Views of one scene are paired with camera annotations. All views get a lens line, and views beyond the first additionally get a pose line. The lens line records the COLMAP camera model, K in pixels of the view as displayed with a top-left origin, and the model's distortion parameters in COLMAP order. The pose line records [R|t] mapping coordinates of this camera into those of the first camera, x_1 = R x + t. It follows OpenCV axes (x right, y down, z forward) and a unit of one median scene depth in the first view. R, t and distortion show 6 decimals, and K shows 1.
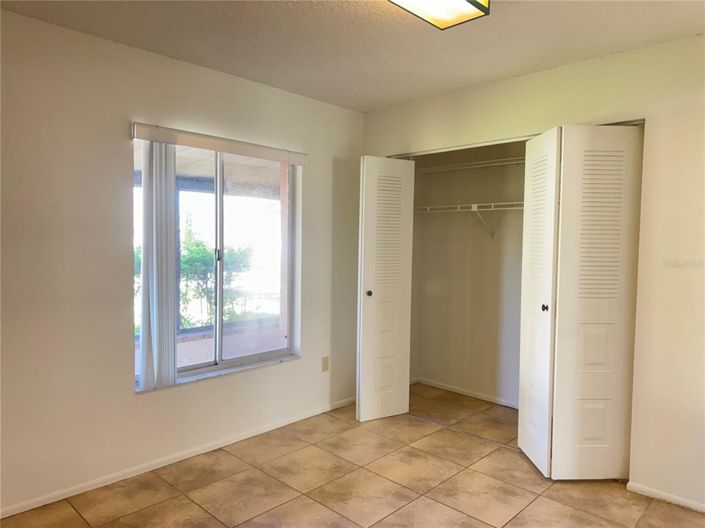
lens RADIAL K [[501.8, 0, 354.5], [0, 501.8, 262.9], [0, 0, 1]] dist [0.045400, -0.000739]
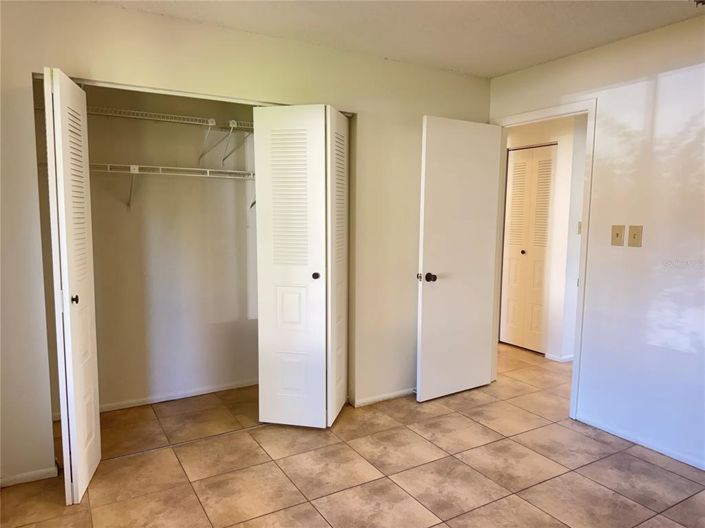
lens RADIAL K [[501.8, 0, 353.4], [0, 501.8, 265.6], [0, 0, 1]] dist [0.045400, -0.000739]
pose [[0.271054, -0.111832, 0.956046, -0.541622], [0.043097, 0.993642, 0.104011, -0.035311], [-0.961599, 0.013010, 0.274150, 0.564796]]
